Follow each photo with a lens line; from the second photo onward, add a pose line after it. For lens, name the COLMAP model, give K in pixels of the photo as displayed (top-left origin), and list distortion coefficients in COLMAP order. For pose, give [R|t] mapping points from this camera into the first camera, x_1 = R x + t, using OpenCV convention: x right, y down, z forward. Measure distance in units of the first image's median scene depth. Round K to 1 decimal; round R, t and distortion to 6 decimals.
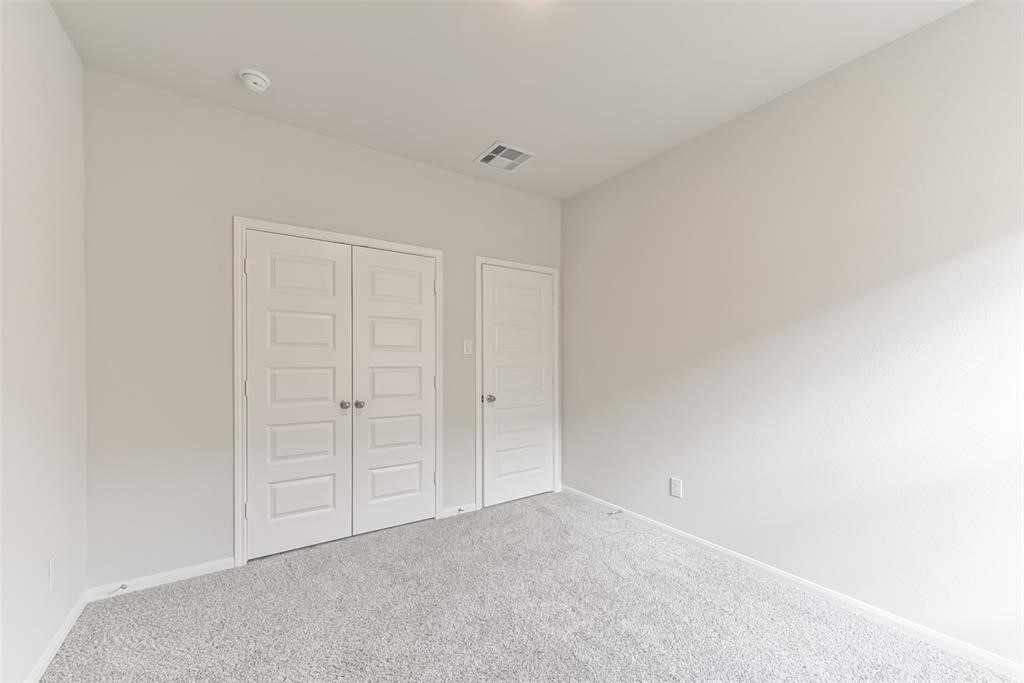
lens RADIAL K [[405.1, 0, 457.3], [0, 405.1, 365.6], [0, 0, 1]] dist [0.009825, 0.000364]
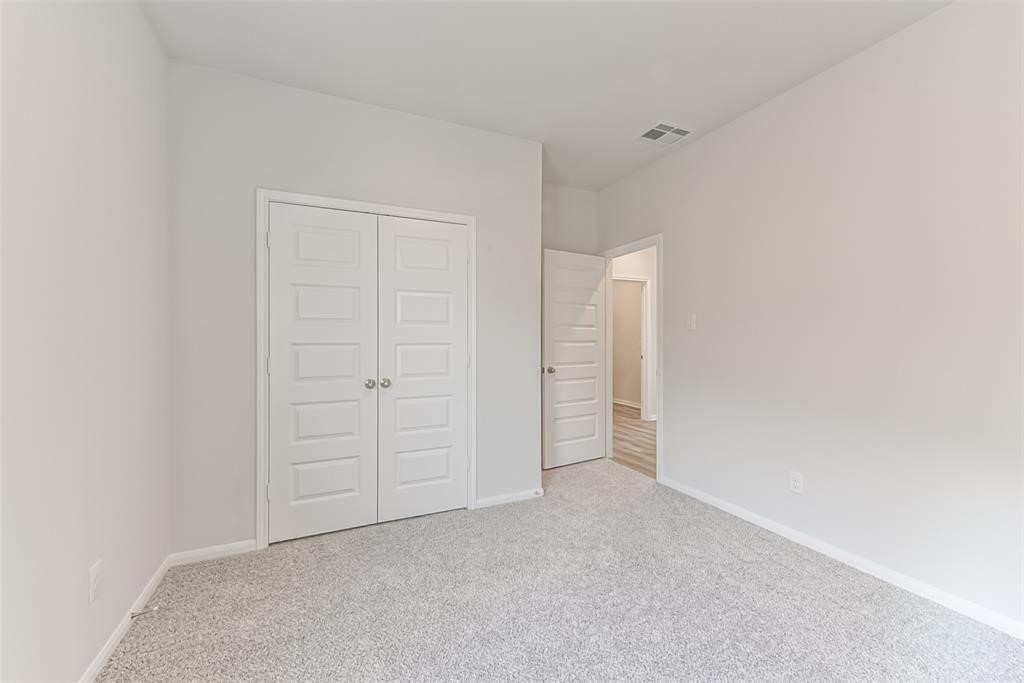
lens RADIAL K [[405.1, 0, 512.1], [0, 405.1, 339.5], [0, 0, 1]] dist [0.009825, 0.000364]
pose [[0.992213, -0.000241, -0.124556, 0.177081], [-0.000514, 0.999982, -0.006028, -0.000245], [0.124555, 0.006045, 0.992194, 0.108090]]
